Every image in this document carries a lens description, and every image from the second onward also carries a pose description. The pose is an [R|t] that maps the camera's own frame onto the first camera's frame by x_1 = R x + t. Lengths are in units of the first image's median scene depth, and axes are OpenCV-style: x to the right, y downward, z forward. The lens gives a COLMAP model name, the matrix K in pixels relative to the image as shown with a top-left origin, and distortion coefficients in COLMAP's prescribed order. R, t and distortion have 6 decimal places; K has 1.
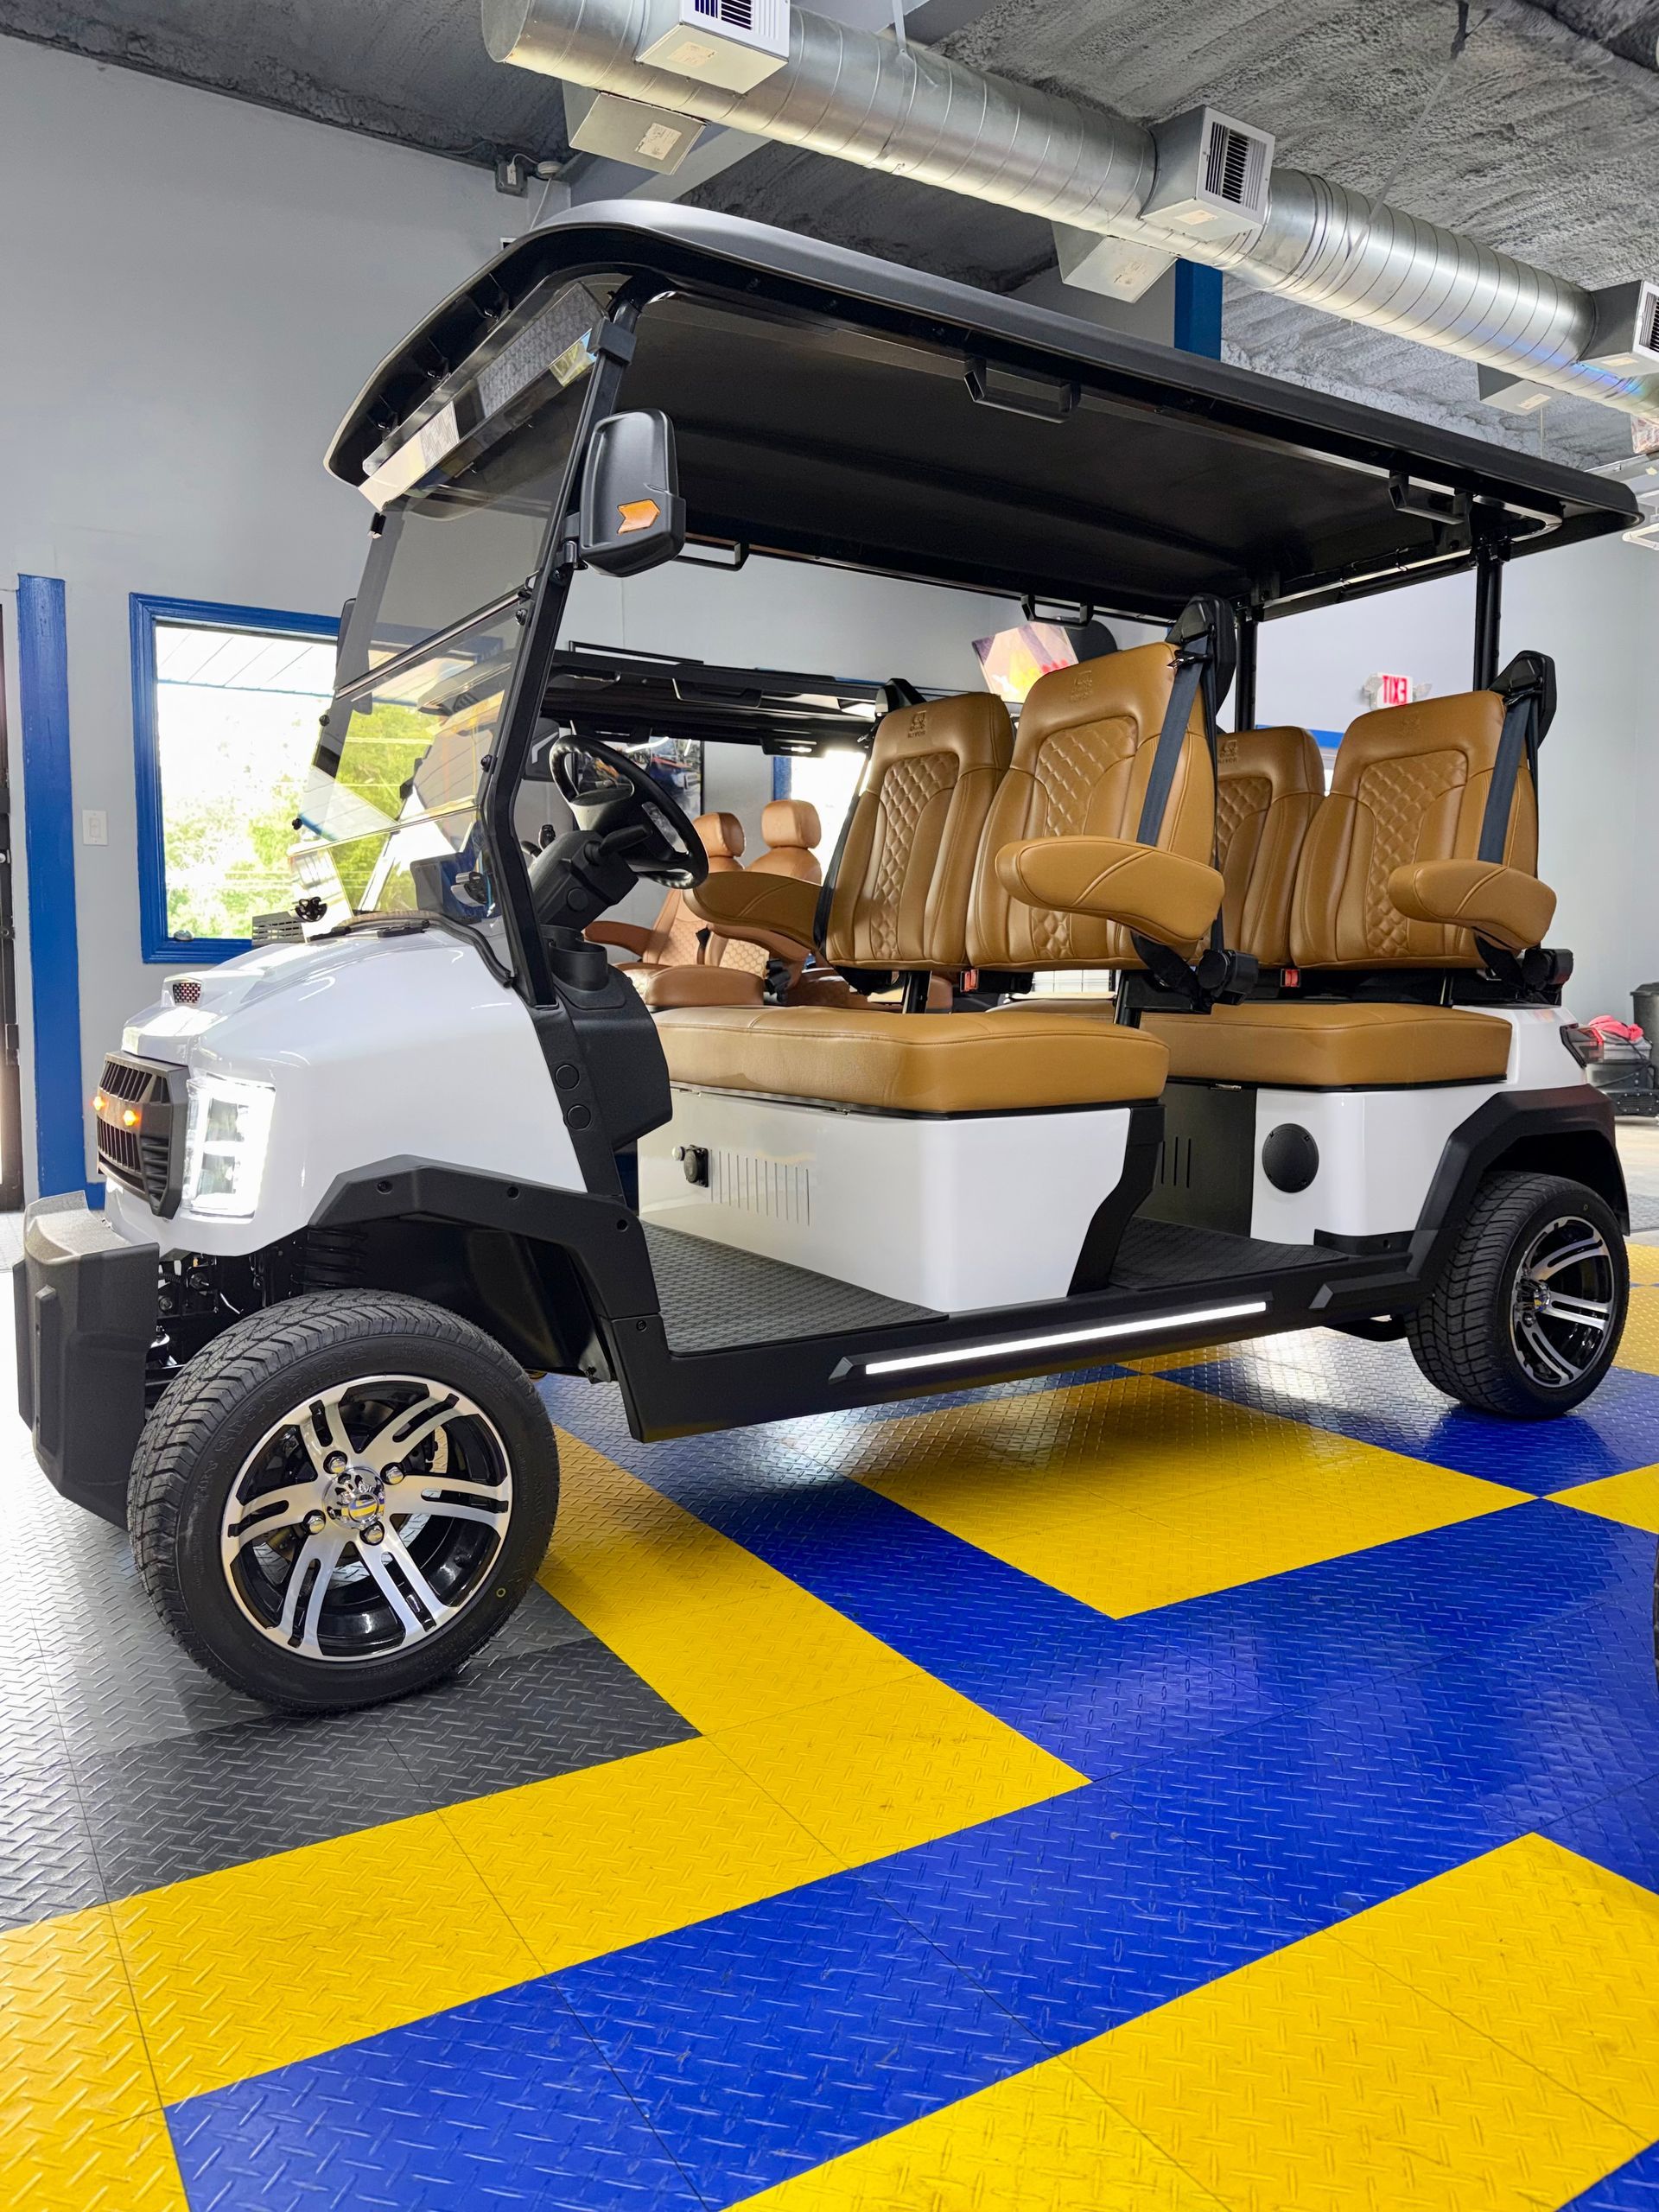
lens RADIAL K [[1577.7, 0, 819.7], [0, 1577.7, 1152.6], [0, 0, 1]] dist [-0.002615, -0.000394]
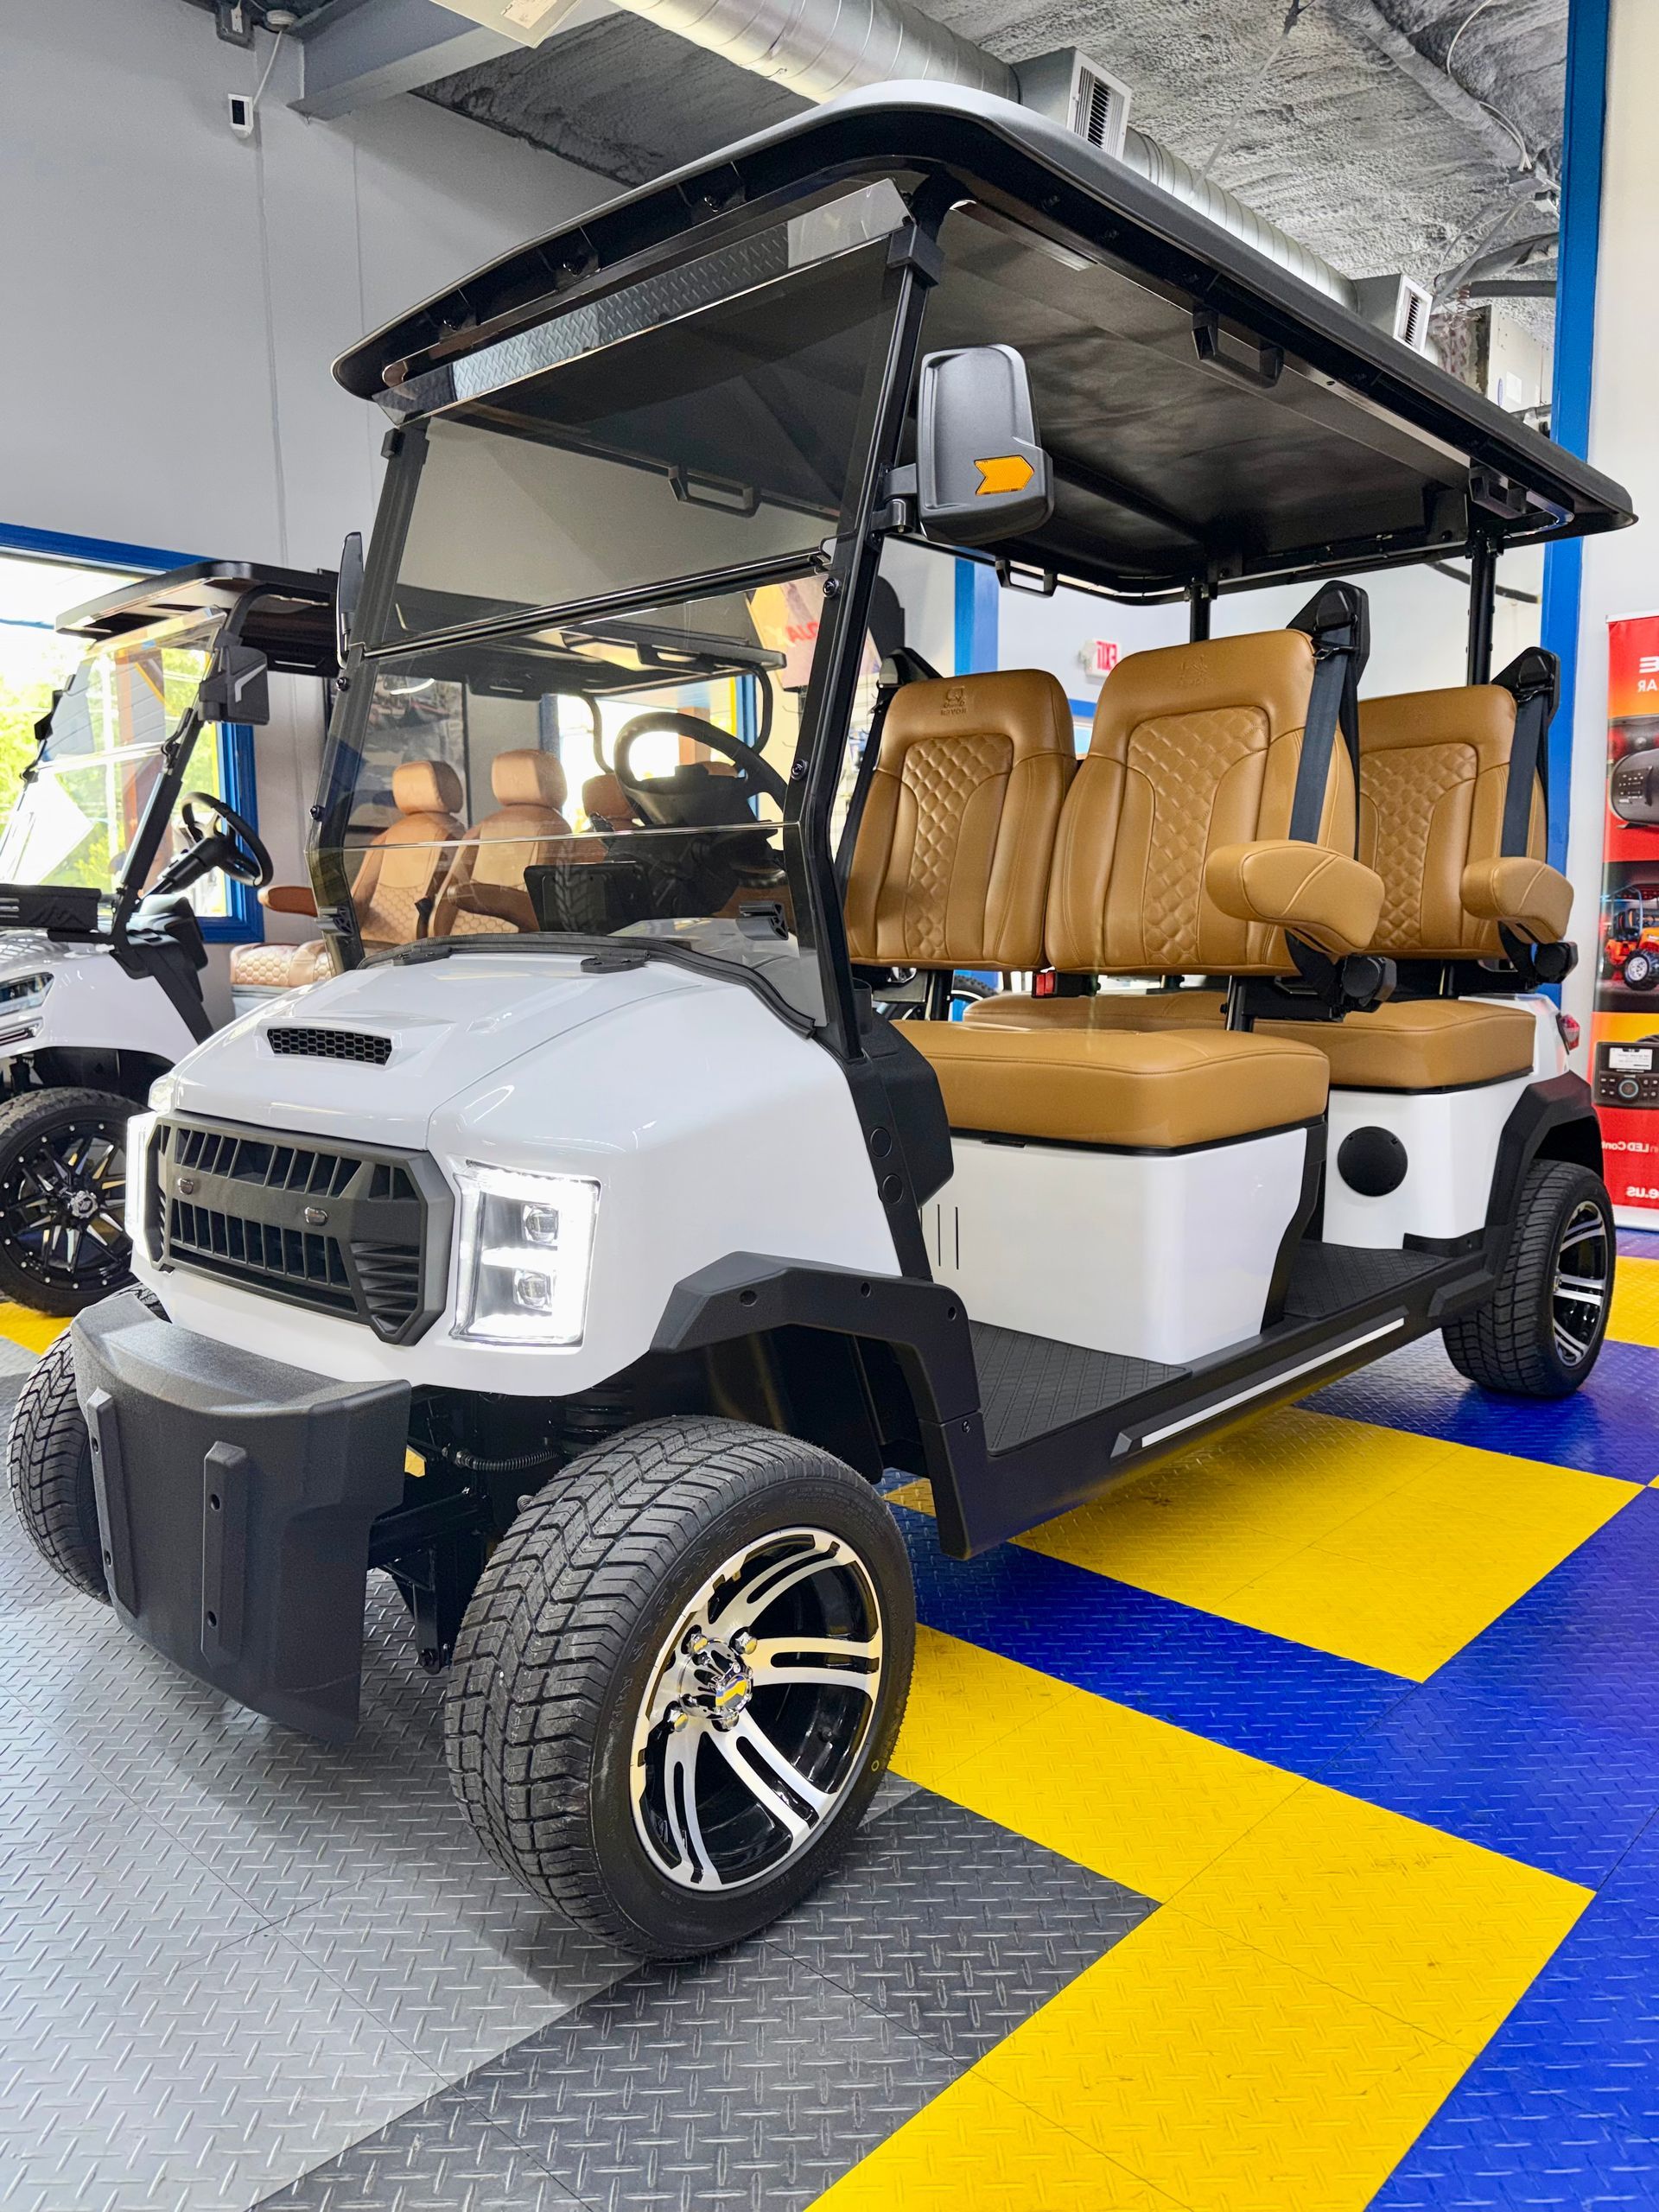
lens RADIAL K [[1577.7, 0, 826.3], [0, 1577.7, 1151.4], [0, 0, 1]] dist [-0.002615, -0.000394]
pose [[0.965733, -0.044011, 0.255781, -0.267428], [0.034464, 0.998536, 0.041691, -0.052220], [-0.257241, -0.031447, 0.965835, 0.127886]]
